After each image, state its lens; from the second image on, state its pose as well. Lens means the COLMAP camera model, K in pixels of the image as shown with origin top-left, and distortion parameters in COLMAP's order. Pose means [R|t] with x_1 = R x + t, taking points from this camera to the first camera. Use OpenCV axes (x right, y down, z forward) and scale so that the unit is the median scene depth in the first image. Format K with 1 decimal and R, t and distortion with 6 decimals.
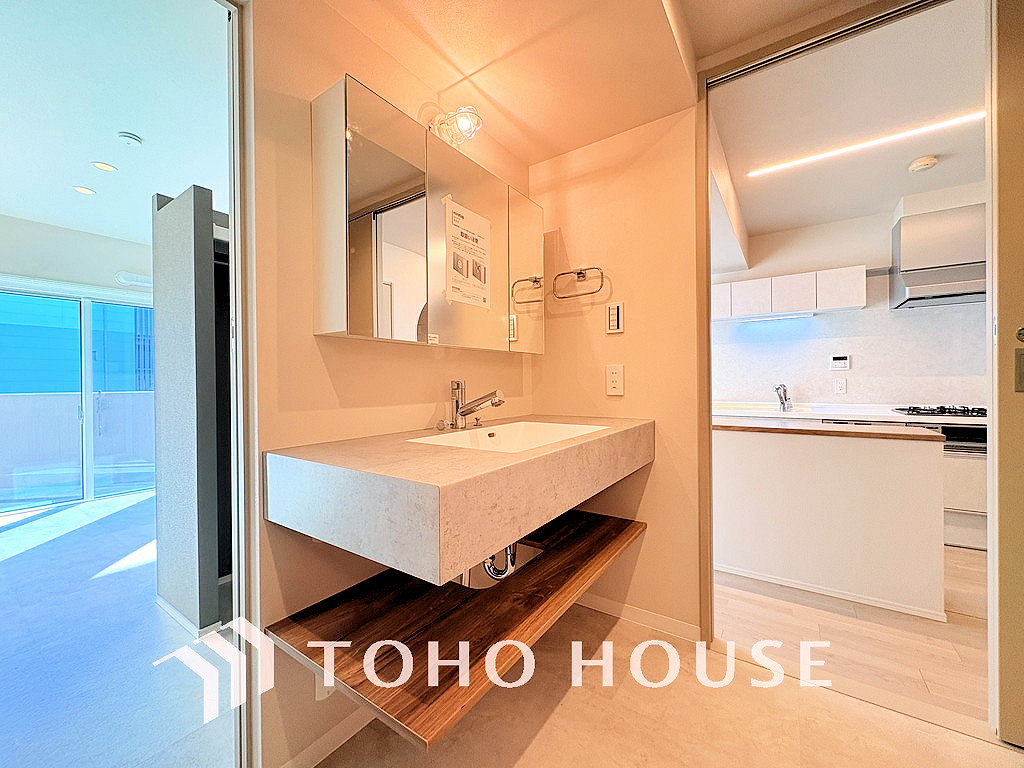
lens RADIAL K [[407.4, 0, 512.0], [0, 407.4, 384.0], [0, 0, 1]] dist [-0.000701, -0.000049]
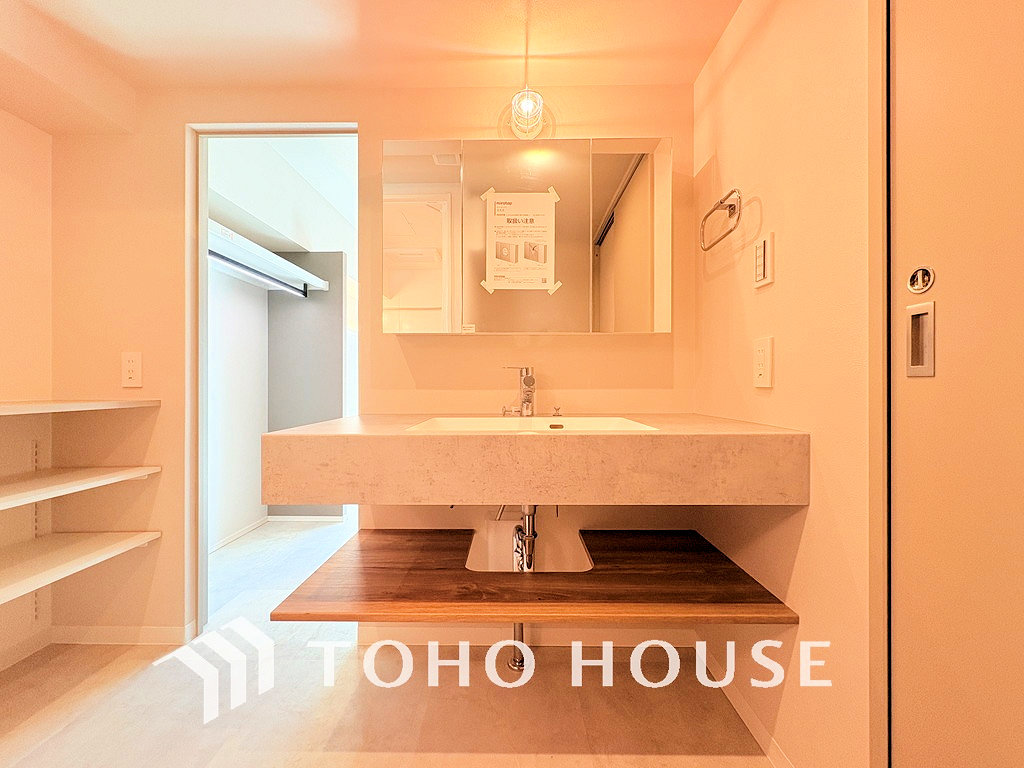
lens RADIAL K [[407.4, 0, 512.0], [0, 407.4, 384.0], [0, 0, 1]] dist [-0.000701, -0.000049]
pose [[0.557603, 0.009268, -0.830056, 0.686172], [-0.008680, 0.999948, 0.005334, 0.027416], [0.830062, 0.004231, 0.557655, 0.428726]]
